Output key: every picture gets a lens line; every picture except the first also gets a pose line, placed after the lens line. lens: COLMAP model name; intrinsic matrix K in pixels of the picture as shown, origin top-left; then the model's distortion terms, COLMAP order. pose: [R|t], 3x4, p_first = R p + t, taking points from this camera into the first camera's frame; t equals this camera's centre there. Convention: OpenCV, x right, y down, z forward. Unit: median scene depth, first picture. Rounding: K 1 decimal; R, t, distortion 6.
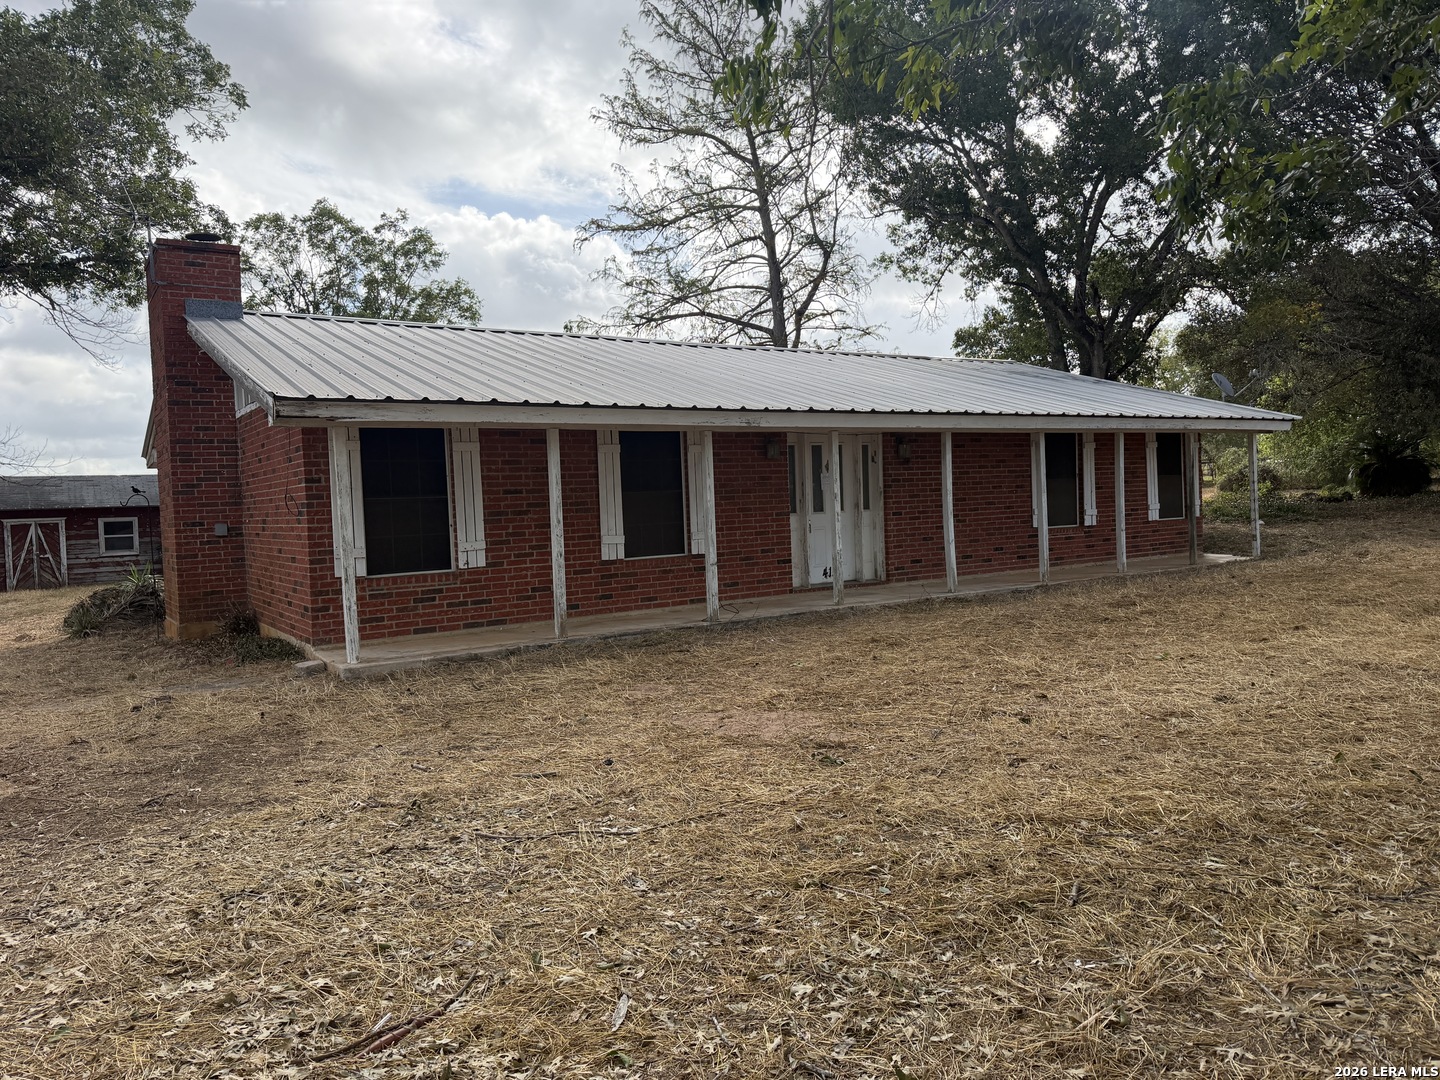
lens RADIAL K [[973.5, 0, 720.0], [0, 973.5, 540.0], [0, 0, 1]] dist [-0.003049, -0.002454]
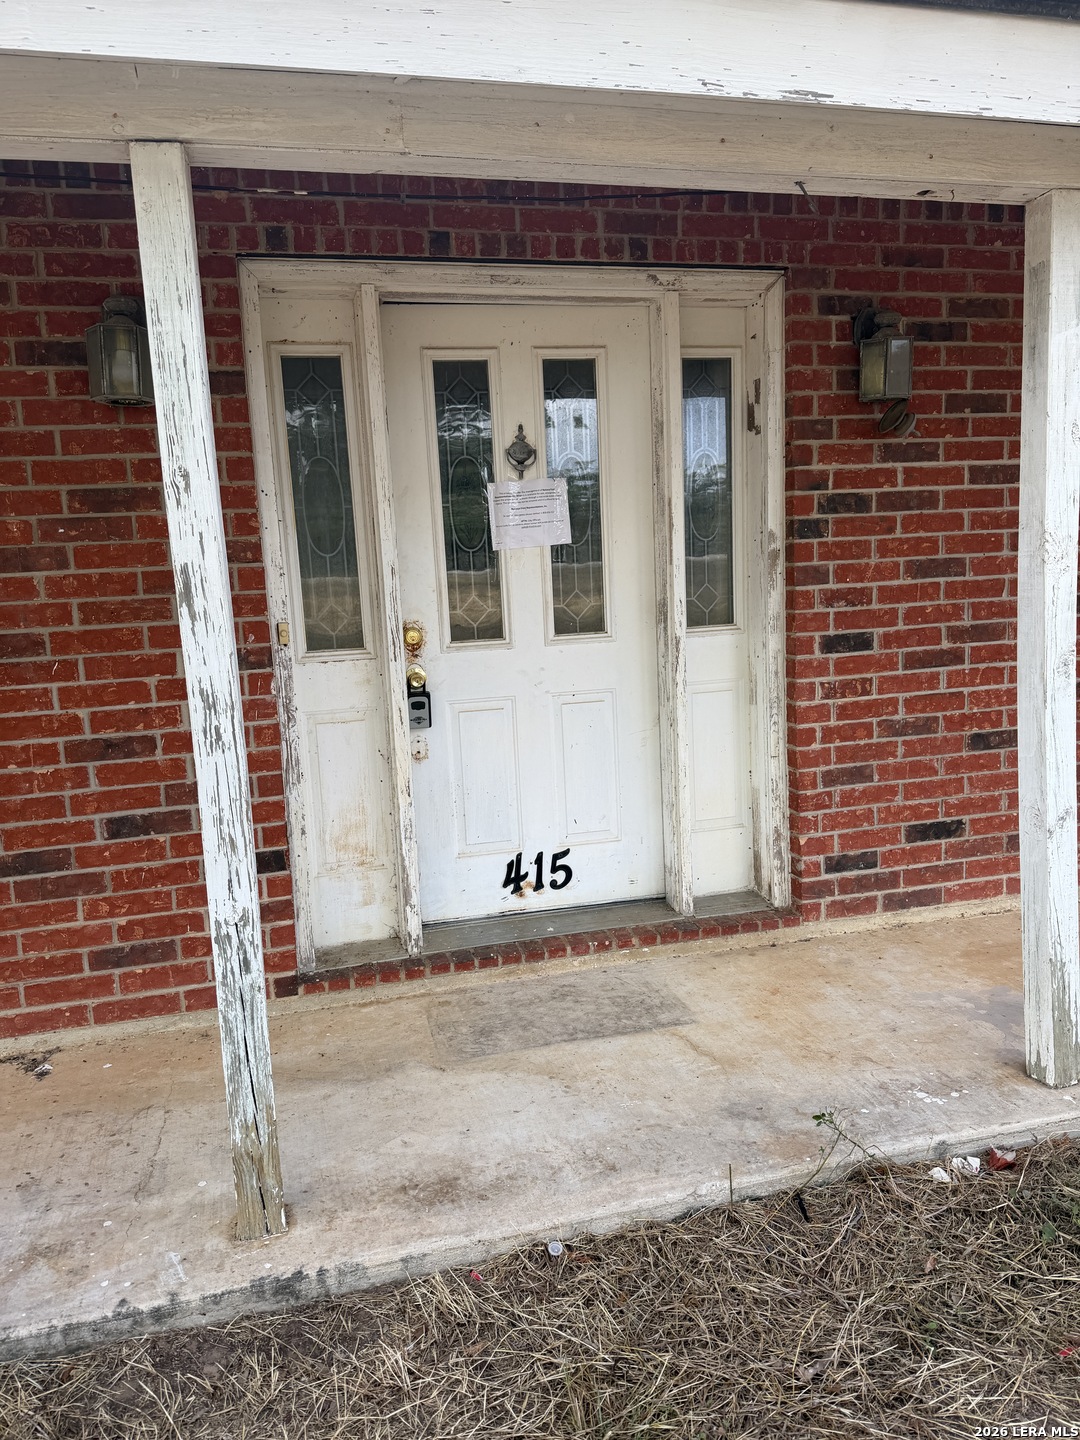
lens RADIAL K [[973.5, 0, 540.0], [0, 973.5, 720.0], [0, 0, 1]] dist [-0.003049, -0.002454]
pose [[0.939953, 0.032201, -0.339783, 0.193913], [0.003774, 0.994498, 0.104687, -0.033629], [0.341284, -0.099684, 0.934659, 0.747487]]
